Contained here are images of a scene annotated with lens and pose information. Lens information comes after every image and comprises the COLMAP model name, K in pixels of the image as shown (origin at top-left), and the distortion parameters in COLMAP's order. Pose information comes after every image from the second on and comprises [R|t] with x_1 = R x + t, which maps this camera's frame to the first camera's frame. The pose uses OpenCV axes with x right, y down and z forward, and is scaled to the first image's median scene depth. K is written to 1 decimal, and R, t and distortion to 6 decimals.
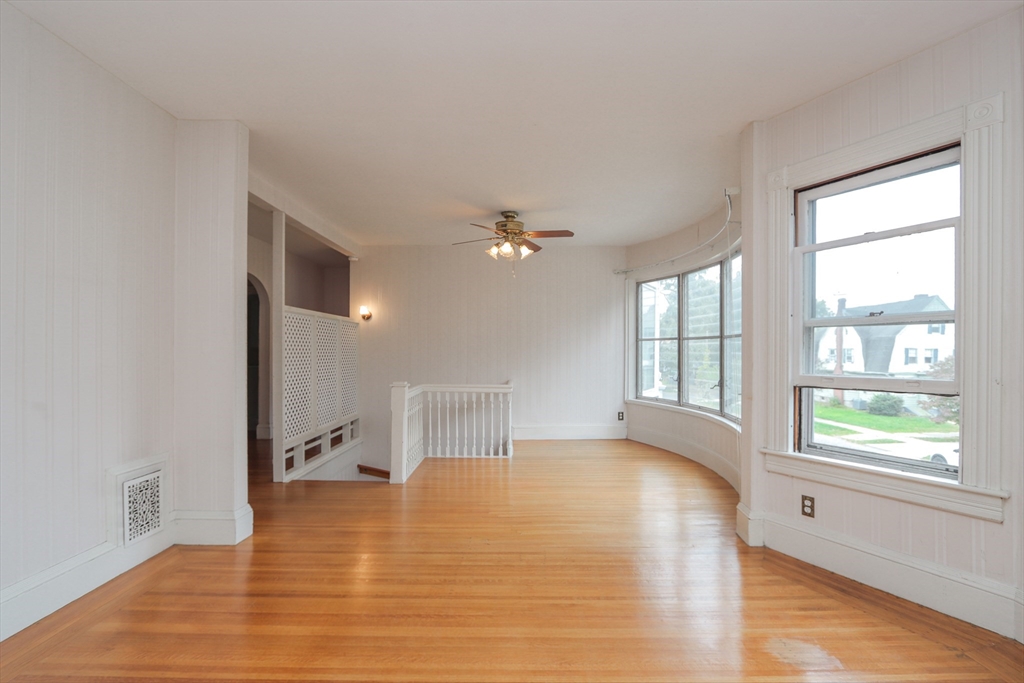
lens RADIAL K [[482.7, 0, 508.3], [0, 482.7, 355.9], [0, 0, 1]] dist [-0.015493, 0.001260]
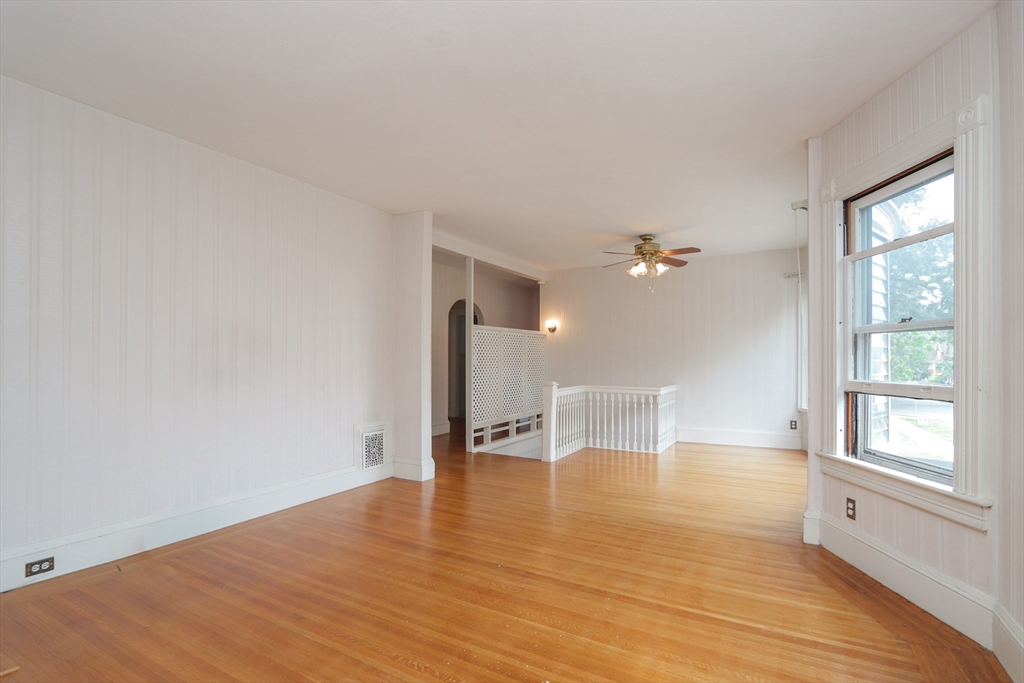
lens RADIAL K [[482.7, 0, 508.3], [0, 482.7, 355.9], [0, 0, 1]] dist [-0.015493, 0.001260]
pose [[0.869574, -0.004004, -0.493787, 0.470453], [-0.002338, 0.999923, -0.012226, 0.001020], [0.493798, 0.011786, 0.869497, -0.243513]]
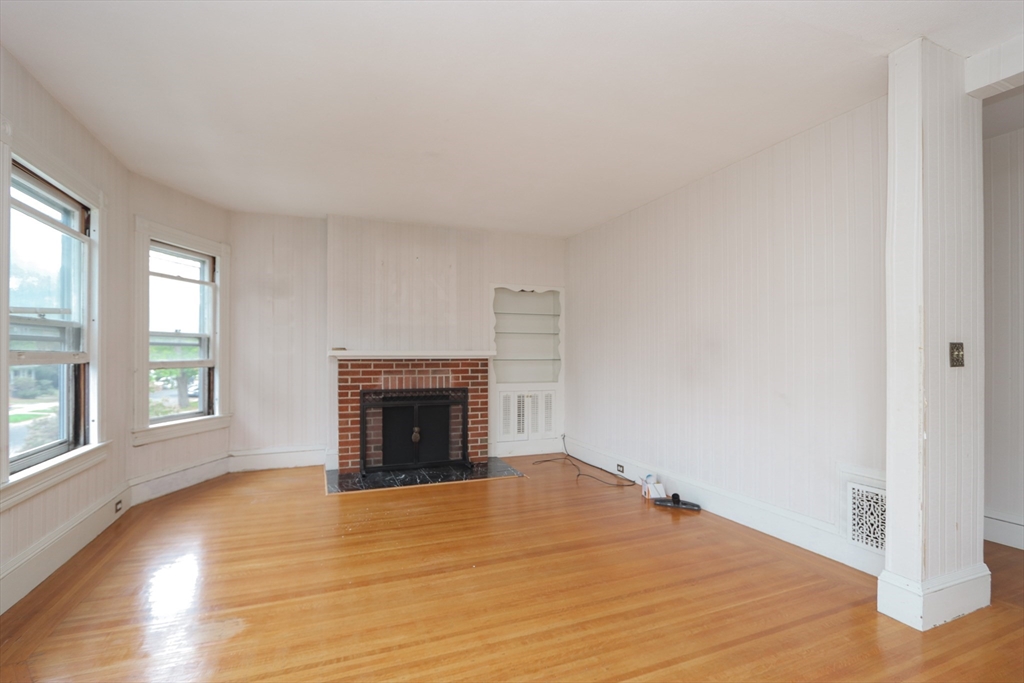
lens RADIAL K [[489.3, 0, 521.0], [0, 489.3, 351.9], [0, 0, 1]] dist [-0.013754, 0.000931]
pose [[-0.918005, -0.013040, -0.396353, 0.278583], [-0.012815, 0.999913, -0.003216, -0.012987], [0.396361, 0.002127, -0.918092, 1.531936]]
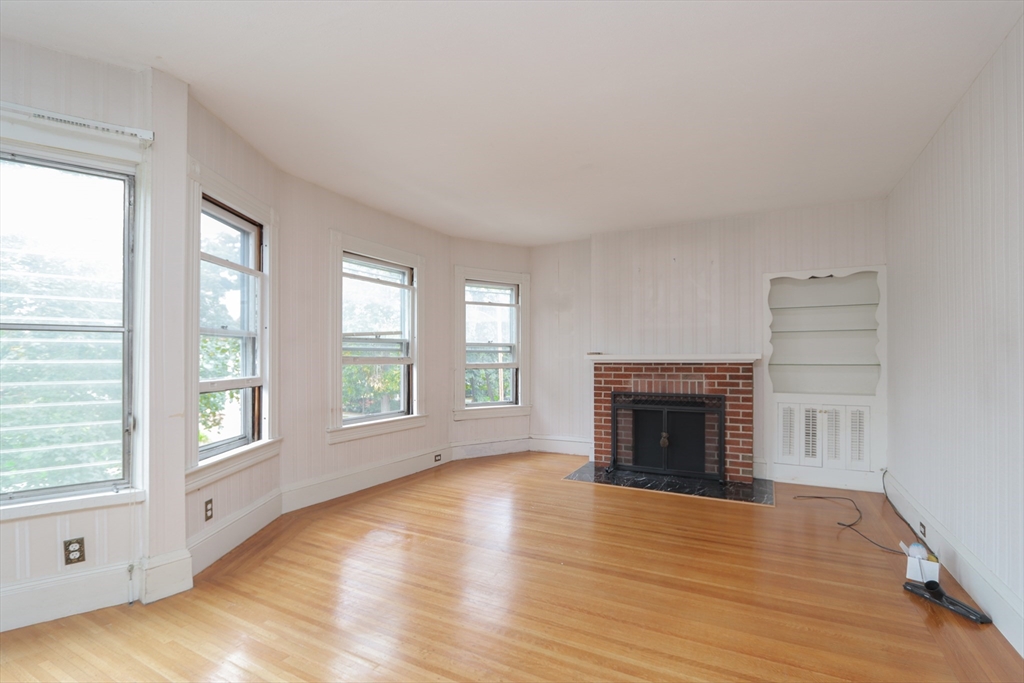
lens RADIAL K [[482.7, 0, 508.3], [0, 482.7, 355.9], [0, 0, 1]] dist [-0.015493, 0.001260]
pose [[-0.883336, -0.005300, 0.468711, -0.393316], [-0.003759, 0.999984, 0.004223, -0.018184], [-0.468726, 0.001968, -0.883341, 1.526397]]
